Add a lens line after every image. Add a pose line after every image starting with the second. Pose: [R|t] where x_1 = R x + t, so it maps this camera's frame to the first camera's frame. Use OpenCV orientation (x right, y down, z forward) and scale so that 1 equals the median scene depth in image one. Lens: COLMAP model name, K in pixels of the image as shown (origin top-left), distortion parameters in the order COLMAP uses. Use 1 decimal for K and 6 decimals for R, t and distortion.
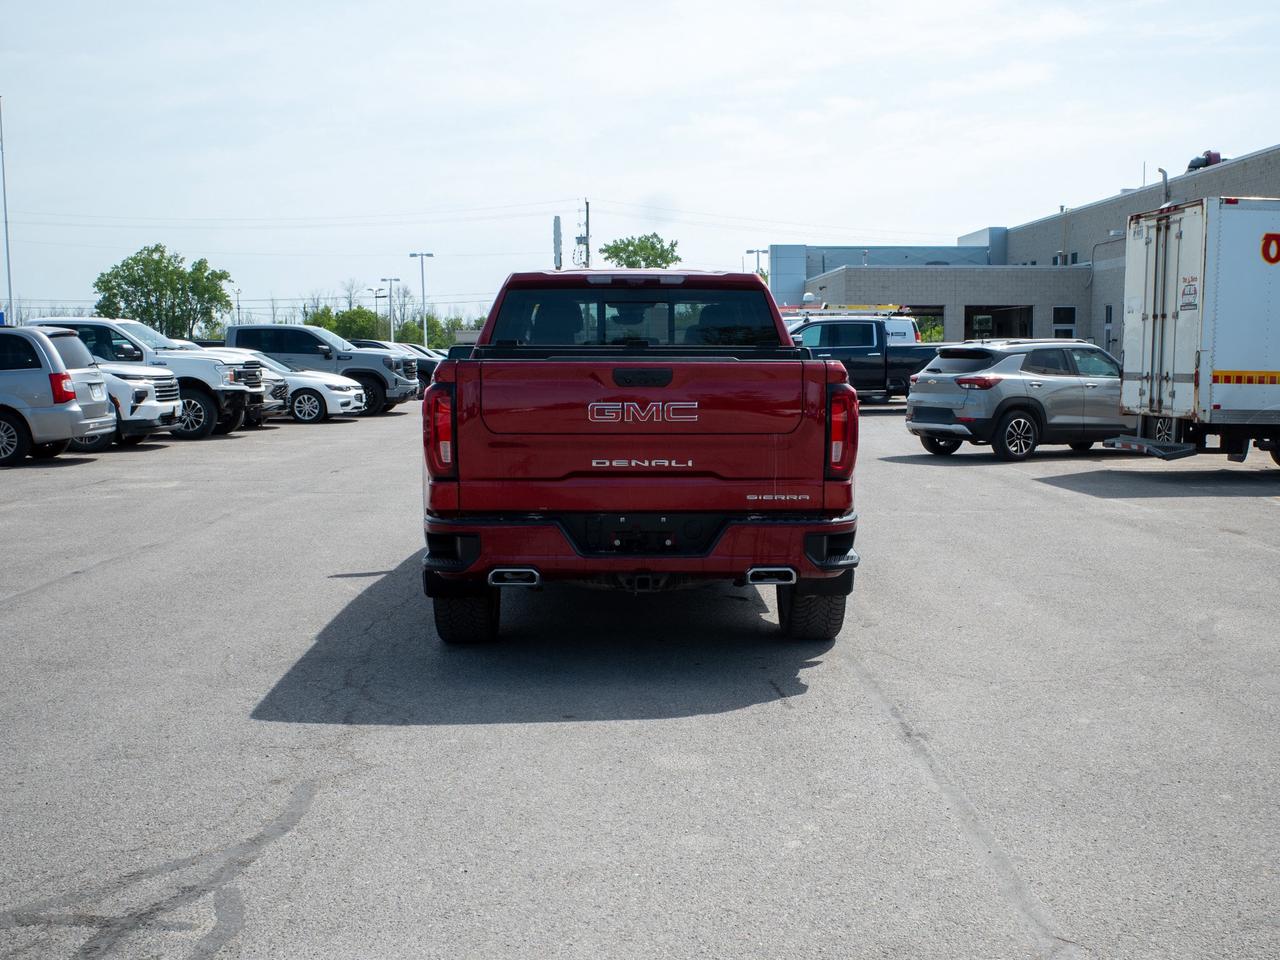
lens RADIAL K [[1609.9, 0, 733.5], [0, 1609.9, 530.4], [0, 0, 1]] dist [-0.049052, 0.000000]
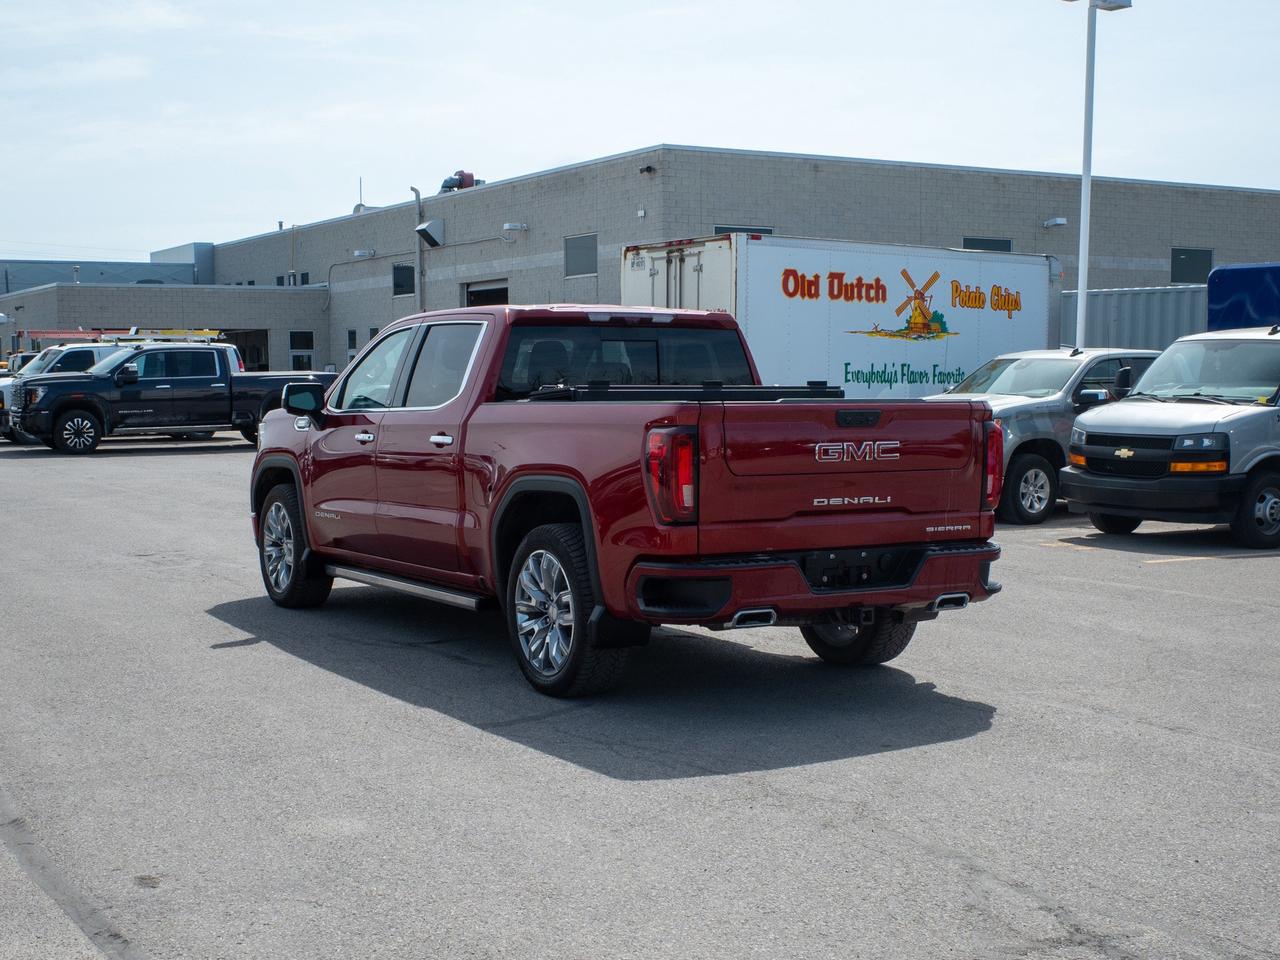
lens RADIAL K [[1791.5, 0, 633.2], [0, 1791.5, 483.5], [0, 0, 1]] dist [-0.092318, 0.000000]
pose [[0.889720, -0.029704, 0.455540, -0.276094], [0.052983, 0.997856, -0.038415, -0.006224], [-0.453422, 0.058314, 0.889386, 0.015166]]
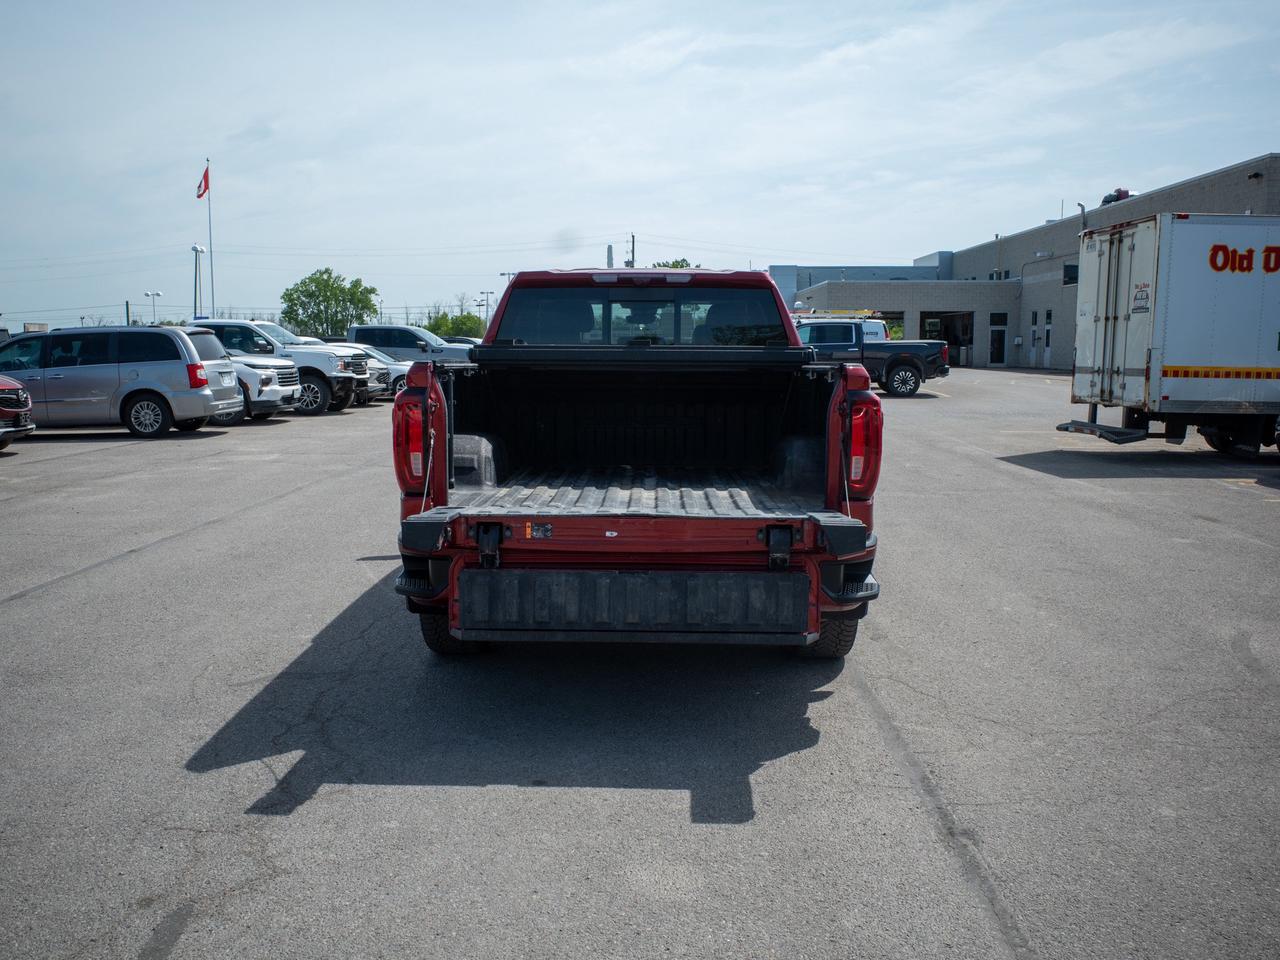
lens RADIAL K [[1162.1, 0, 616.1], [0, 1162.1, 472.8], [0, 0, 1]] dist [-0.058922, 0.057771]
pose [[0.994372, 0.012975, -0.105146, 0.000118], [-0.013139, 0.999913, -0.000860, -0.017423], [0.105126, 0.002236, 0.994456, 0.141772]]
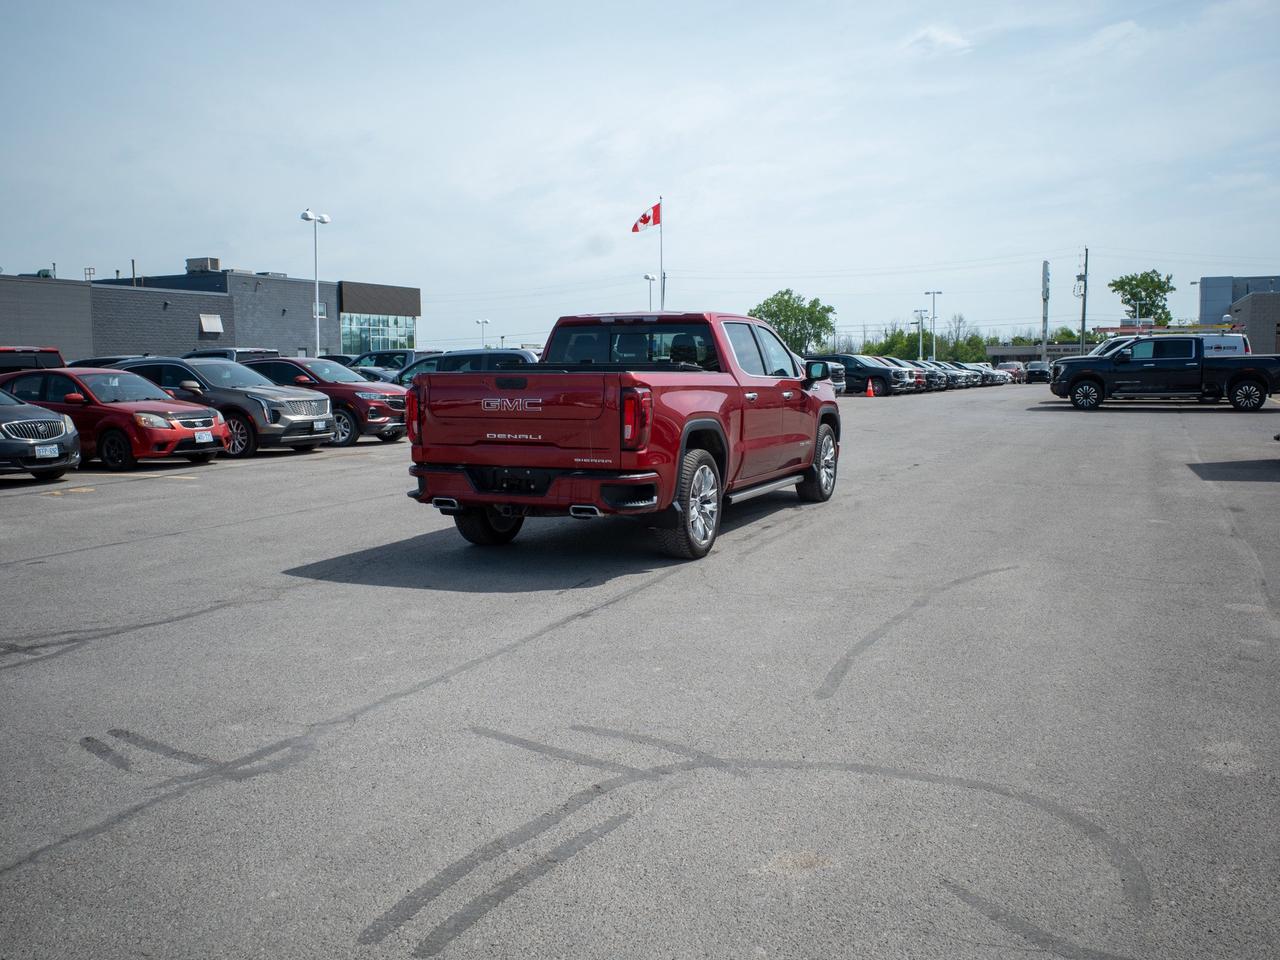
lens RADIAL K [[1162.1, 0, 664.8], [0, 1162.1, 473.1], [0, 0, 1]] dist [-0.058922, 0.057771]
pose [[0.887707, 0.038157, -0.458826, 0.238578], [-0.044979, 0.998980, -0.003945, -0.002854], [0.458207, 0.024140, 0.888518, 0.015459]]
